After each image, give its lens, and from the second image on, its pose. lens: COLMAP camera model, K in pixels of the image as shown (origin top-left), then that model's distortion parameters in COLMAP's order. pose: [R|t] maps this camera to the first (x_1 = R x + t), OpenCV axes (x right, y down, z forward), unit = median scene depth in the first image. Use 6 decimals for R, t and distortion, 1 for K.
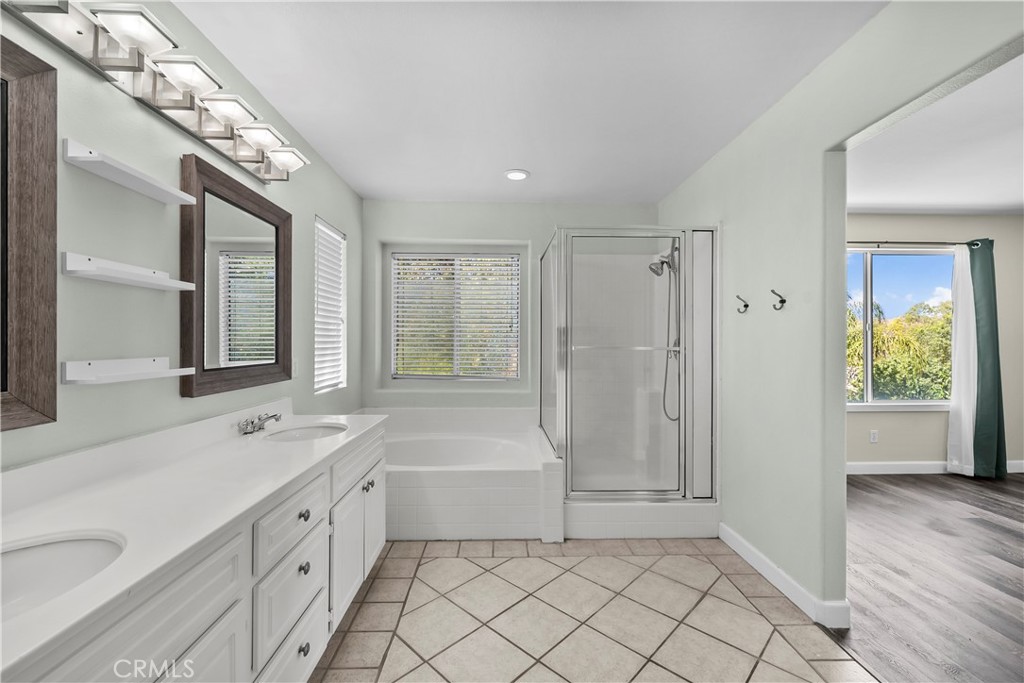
lens RADIAL K [[427.4, 0, 506.5], [0, 427.4, 341.7], [0, 0, 1]] dist [0.000231, -0.000172]
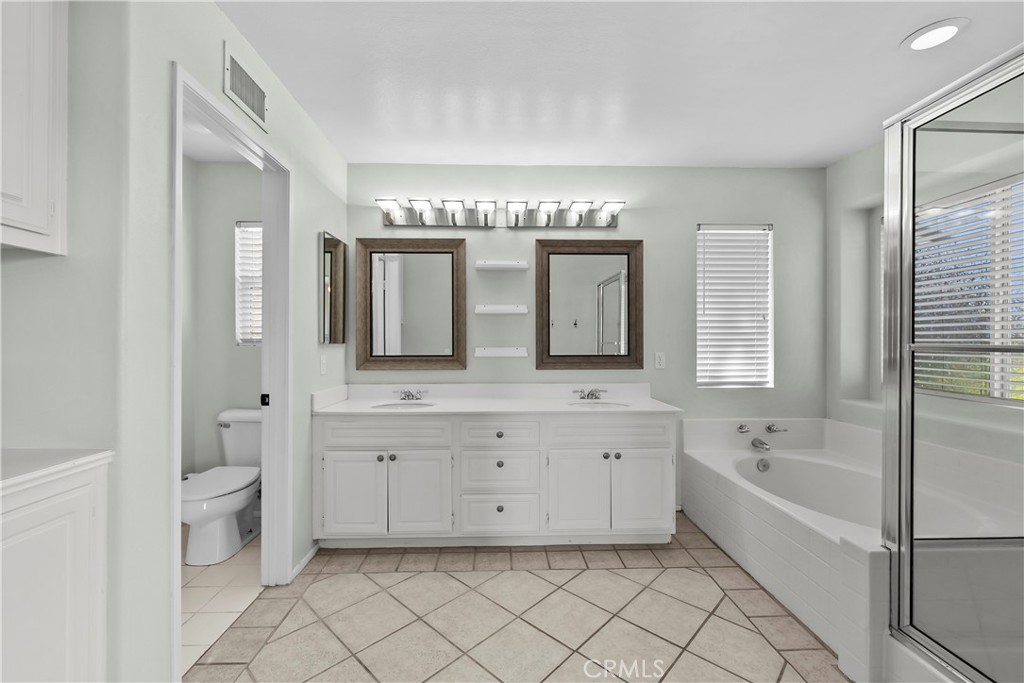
lens RADIAL K [[427.4, 0, 506.7], [0, 427.4, 342.6], [0, 0, 1]] dist [0.000231, -0.000172]
pose [[-0.001416, -0.002605, -0.999996, 0.471528], [0.001902, 0.999995, -0.002607, 0.007432], [0.999997, -0.001906, -0.001411, 0.362221]]
